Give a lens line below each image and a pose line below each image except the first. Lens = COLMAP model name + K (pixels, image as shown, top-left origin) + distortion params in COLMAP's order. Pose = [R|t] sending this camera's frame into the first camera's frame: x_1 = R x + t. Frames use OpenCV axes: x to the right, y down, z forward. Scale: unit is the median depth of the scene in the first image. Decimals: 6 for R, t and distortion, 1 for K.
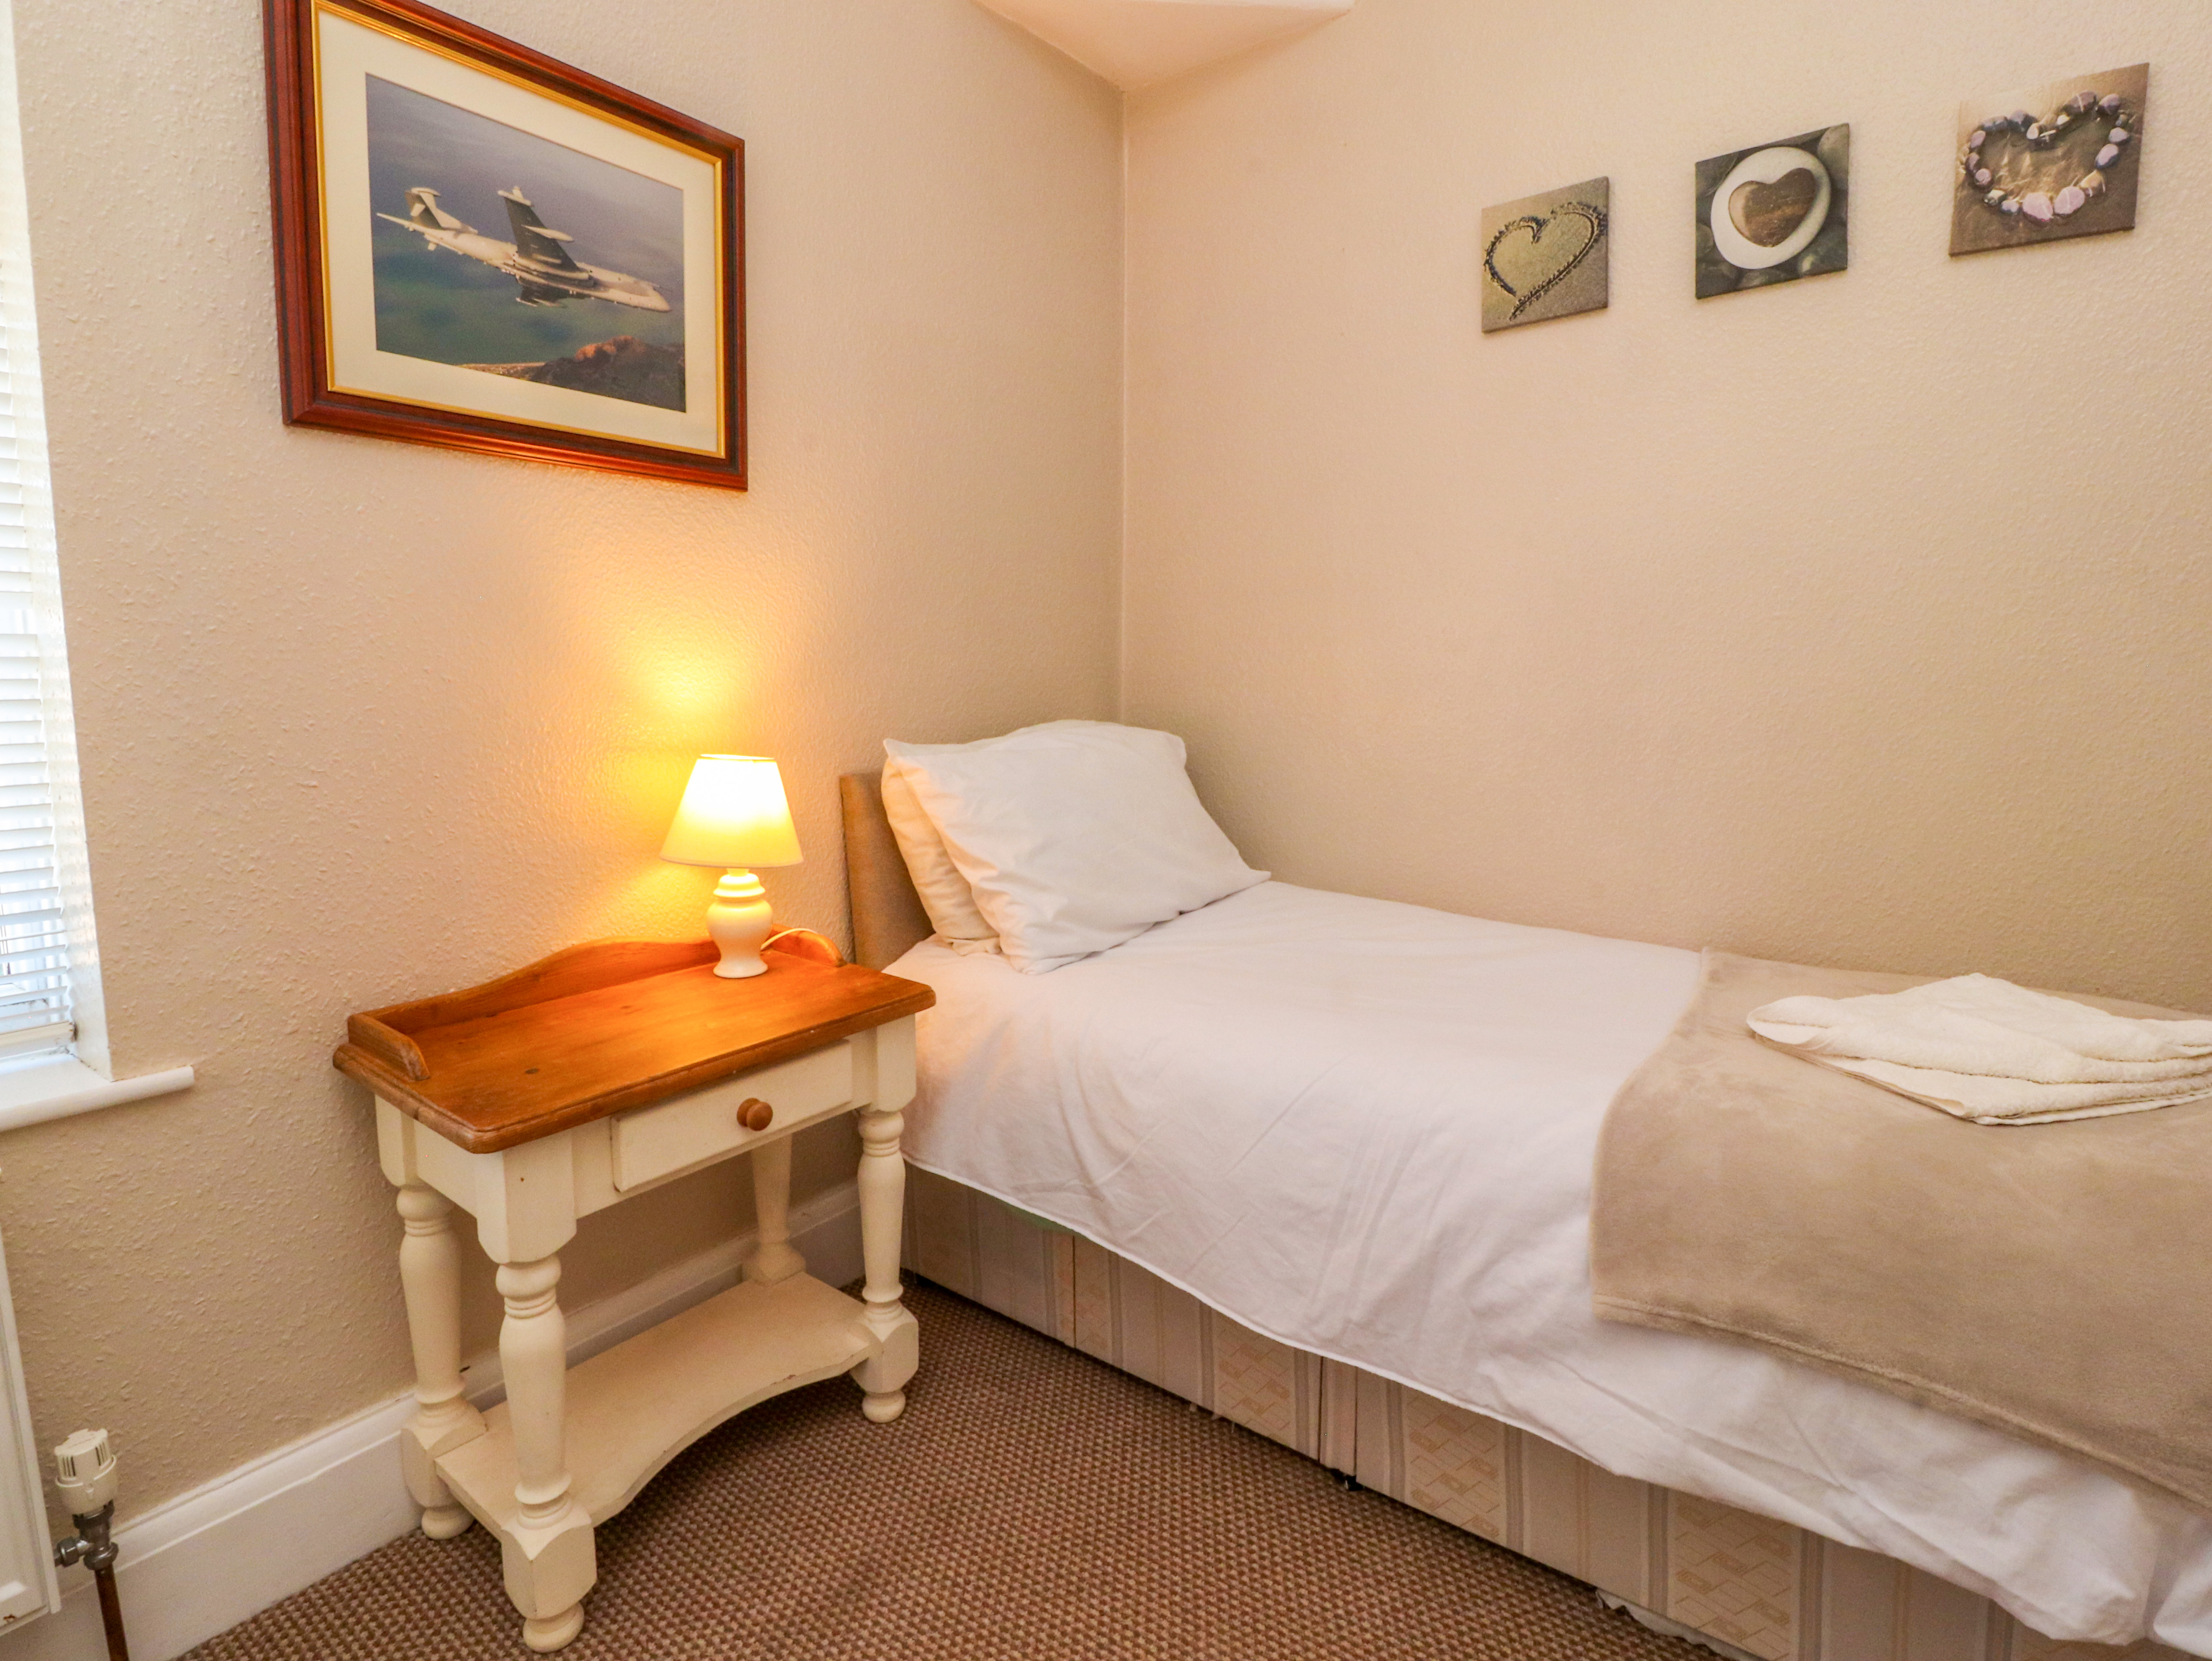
lens RADIAL K [[1147.4, 0, 1095.3], [0, 1147.4, 807.3], [0, 0, 1]] dist [0.002716, -0.014753]
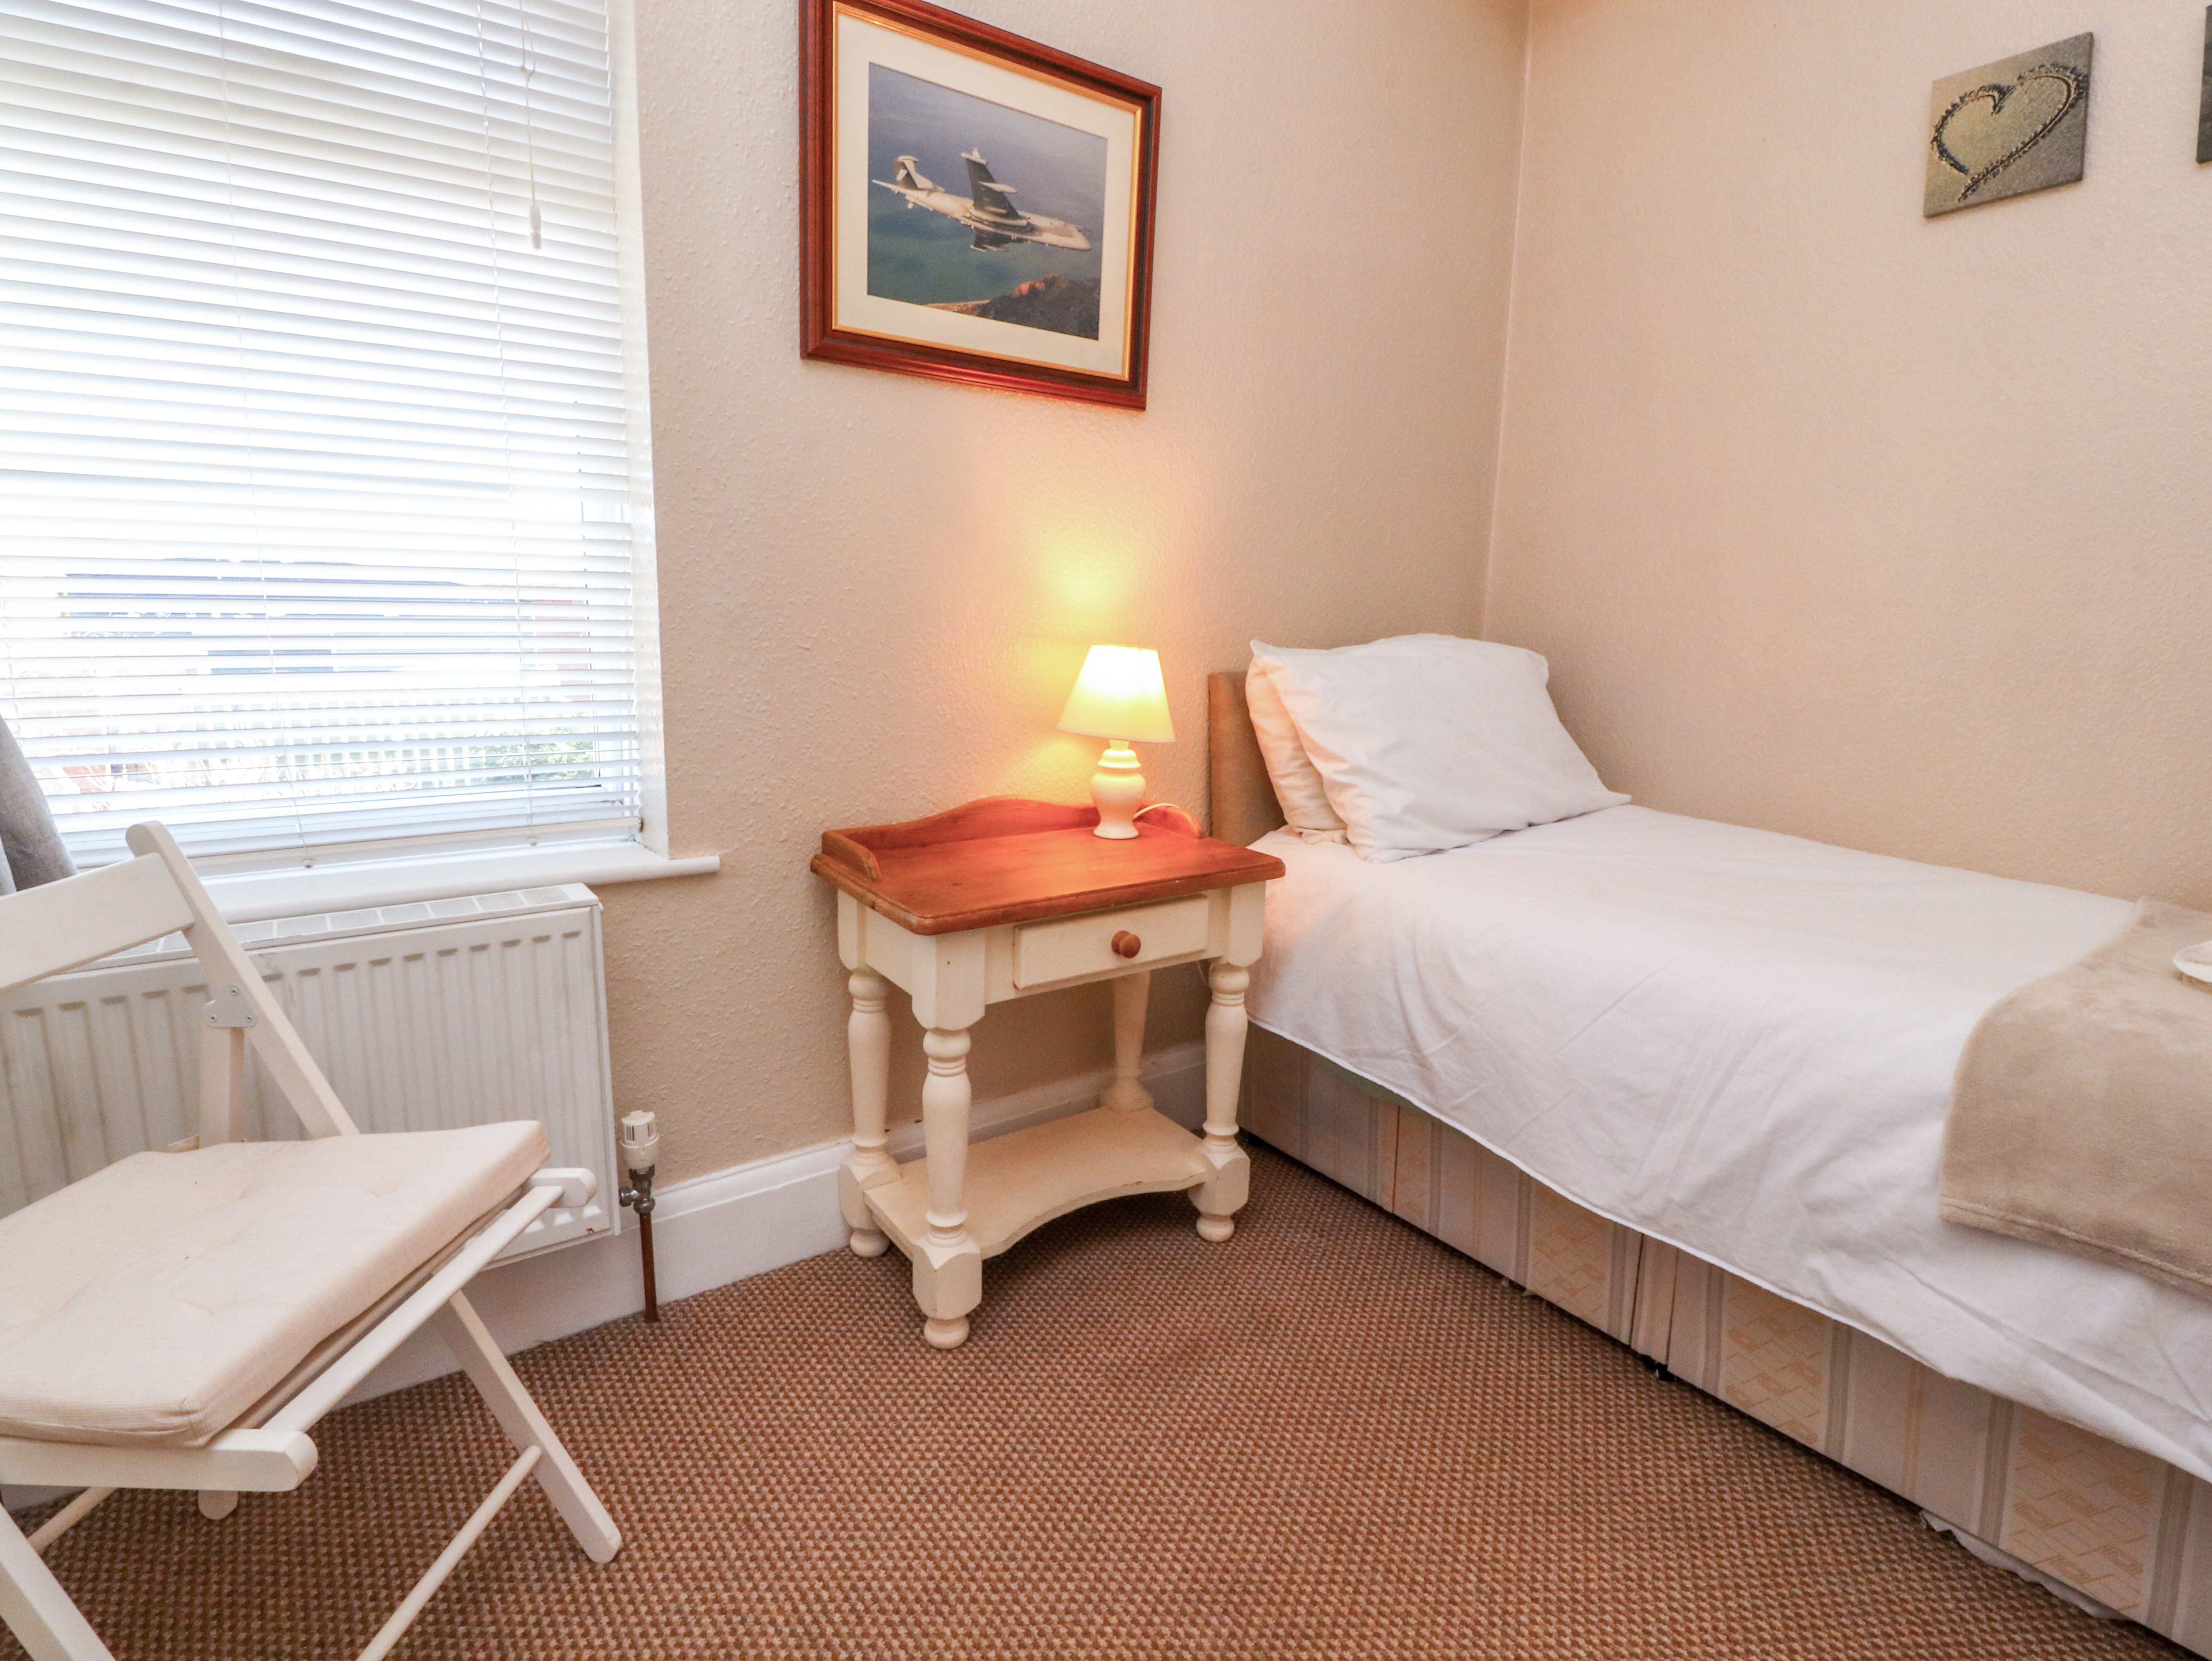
lens RADIAL K [[1147.4, 0, 1095.3], [0, 1147.4, 807.3], [0, 0, 1]] dist [0.002716, -0.014753]
pose [[0.953887, 0.069286, -0.292060, 0.004374], [-0.056936, 0.997095, 0.050588, 0.066036], [0.294717, -0.031626, 0.955061, -0.111167]]
